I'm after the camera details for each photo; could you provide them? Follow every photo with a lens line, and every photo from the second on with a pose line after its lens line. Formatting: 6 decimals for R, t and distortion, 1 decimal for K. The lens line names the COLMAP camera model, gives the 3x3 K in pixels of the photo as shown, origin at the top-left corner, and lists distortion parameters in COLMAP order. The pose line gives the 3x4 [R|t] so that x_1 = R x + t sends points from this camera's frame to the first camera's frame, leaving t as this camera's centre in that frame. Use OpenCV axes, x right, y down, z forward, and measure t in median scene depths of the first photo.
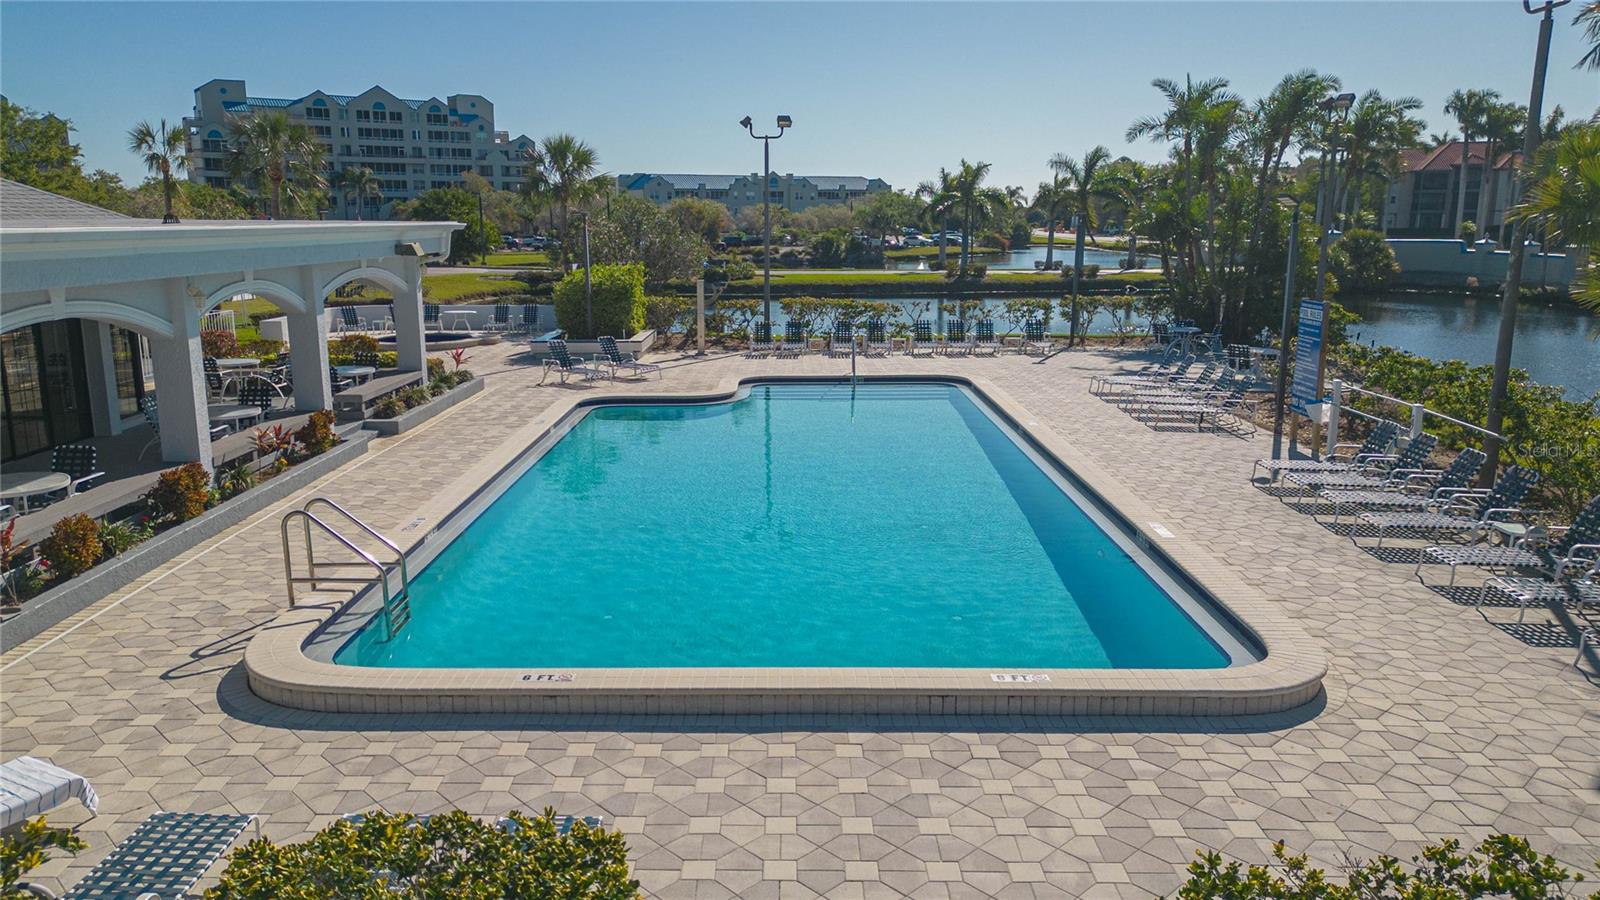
lens RADIAL K [[1167.8, 0, 800.0], [0, 1167.8, 454.9], [0, 0, 1]] dist [0.014257, 0.006578]
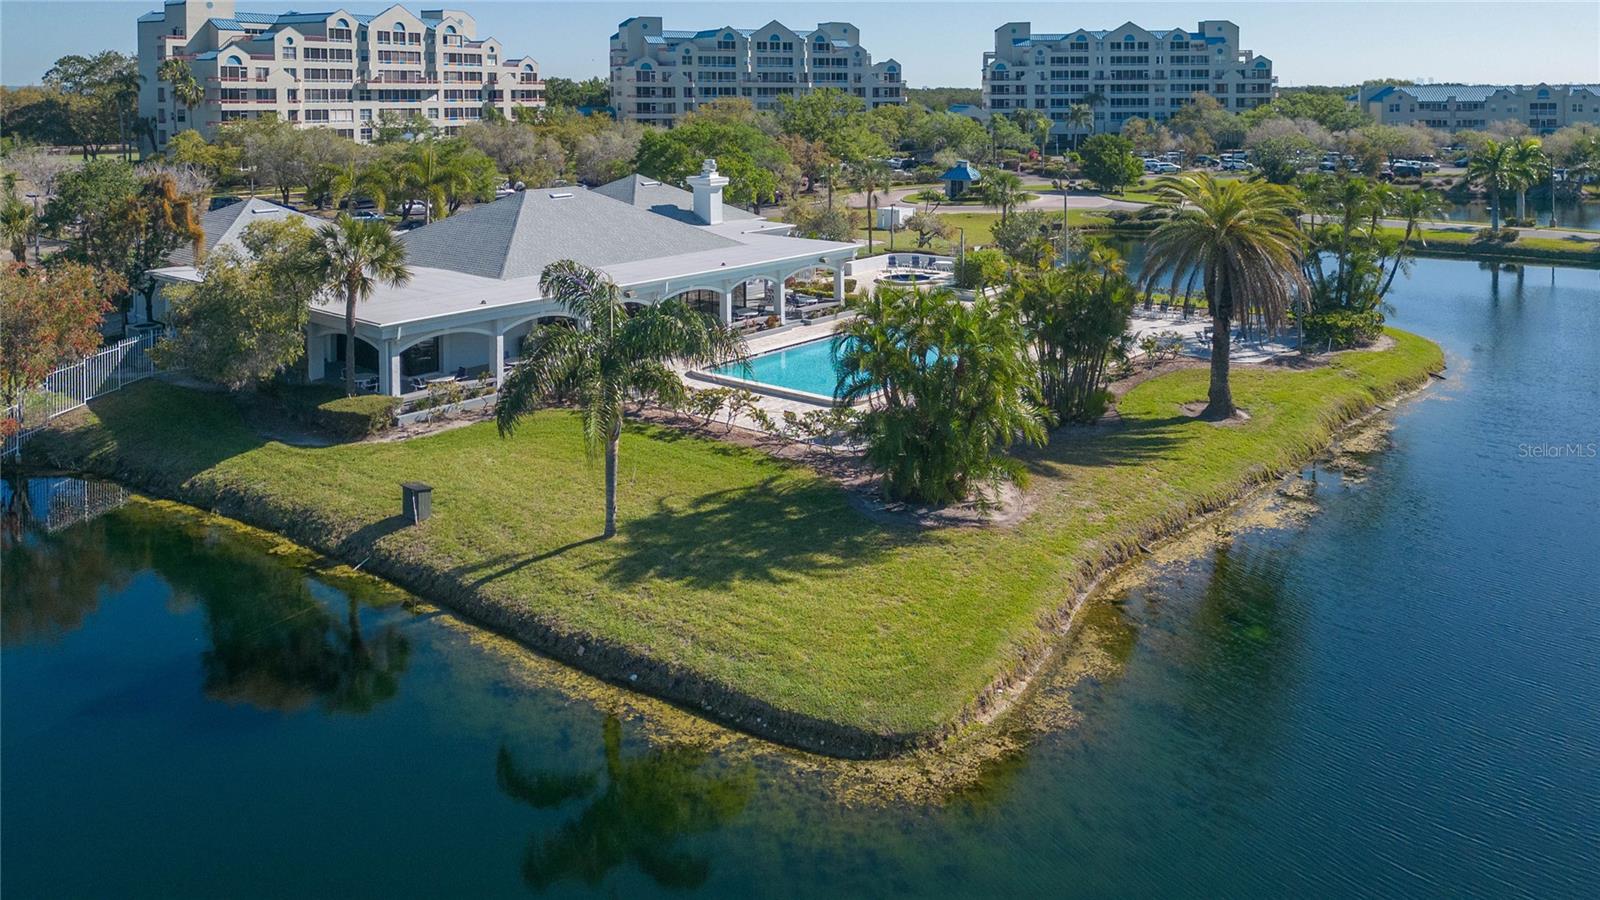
lens RADIAL K [[1167.8, 0, 796.4], [0, 1167.8, 447.3], [0, 0, 1]] dist [0.014257, 0.006578]
pose [[0.772500, 0.193042, -0.604961, 0.169942], [-0.130698, 0.980610, 0.146018, -0.016835], [0.621419, -0.033731, 0.782752, -0.151040]]
